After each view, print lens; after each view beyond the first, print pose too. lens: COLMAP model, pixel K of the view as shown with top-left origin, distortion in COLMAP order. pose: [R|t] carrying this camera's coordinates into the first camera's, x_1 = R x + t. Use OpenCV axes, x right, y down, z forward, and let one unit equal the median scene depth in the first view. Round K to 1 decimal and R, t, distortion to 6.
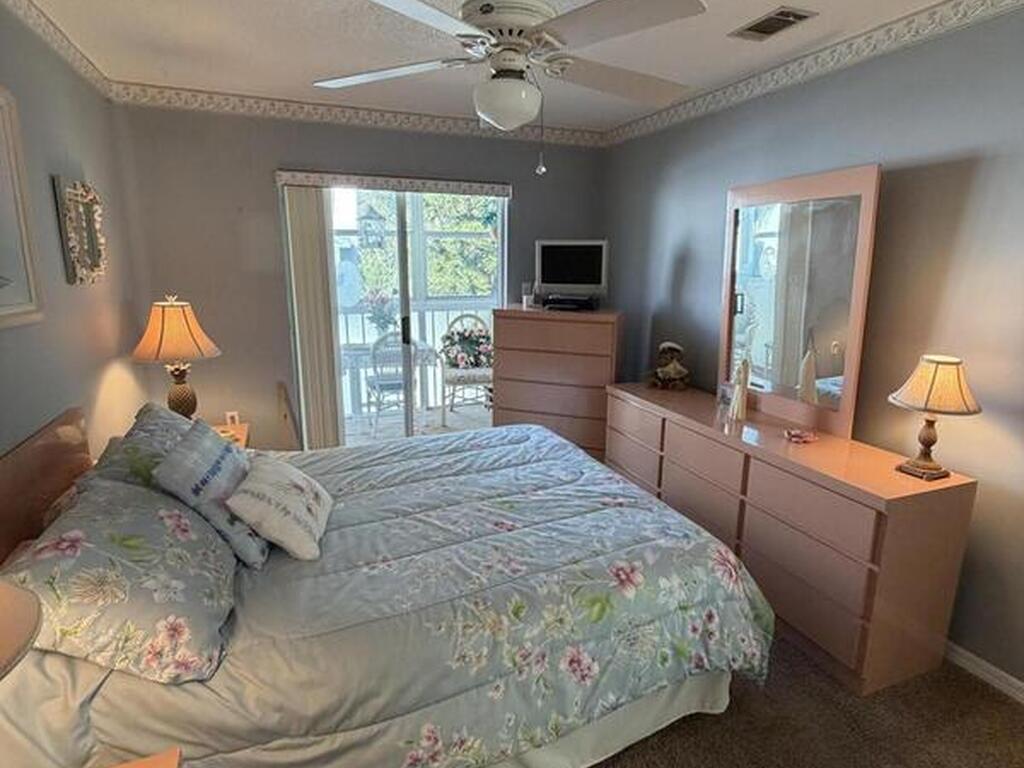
lens RADIAL K [[544.7, 0, 512.3], [0, 544.7, 378.9], [0, 0, 1]] dist [0.002288, -0.001240]
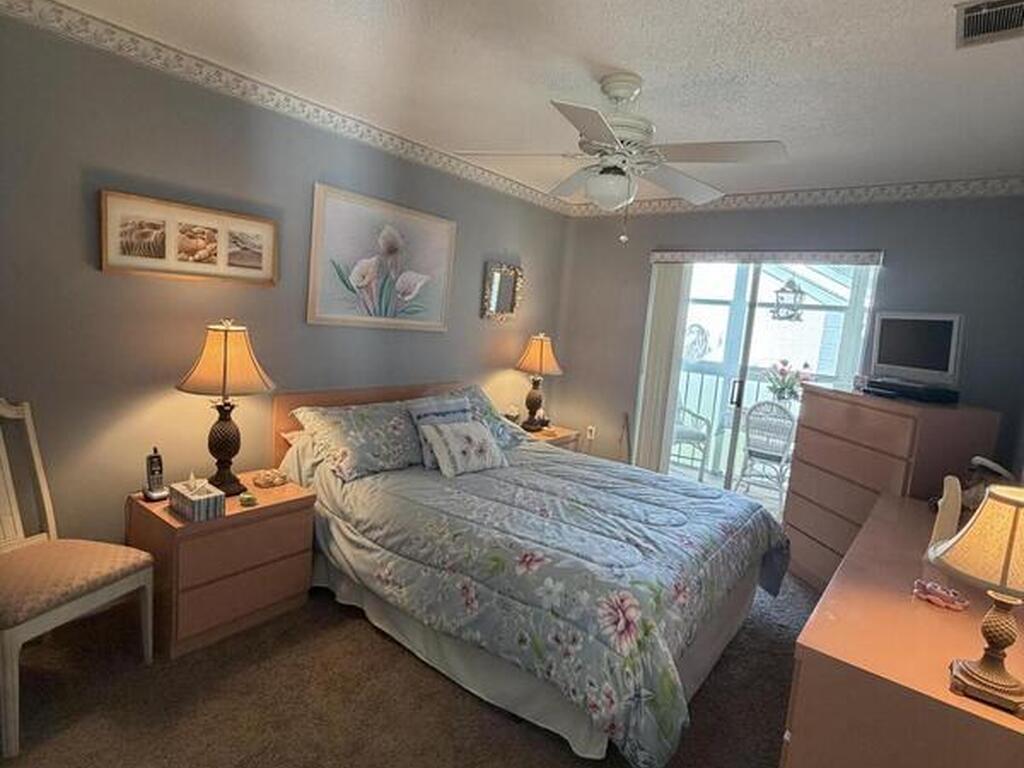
lens RADIAL K [[544.7, 0, 512.3], [0, 544.7, 378.9], [0, 0, 1]] dist [0.002288, -0.001240]
pose [[0.492868, 0.139832, -0.858794, 0.856217], [-0.264767, 0.964299, 0.005059, -0.013509], [0.828842, 0.224888, 0.512295, 0.194812]]
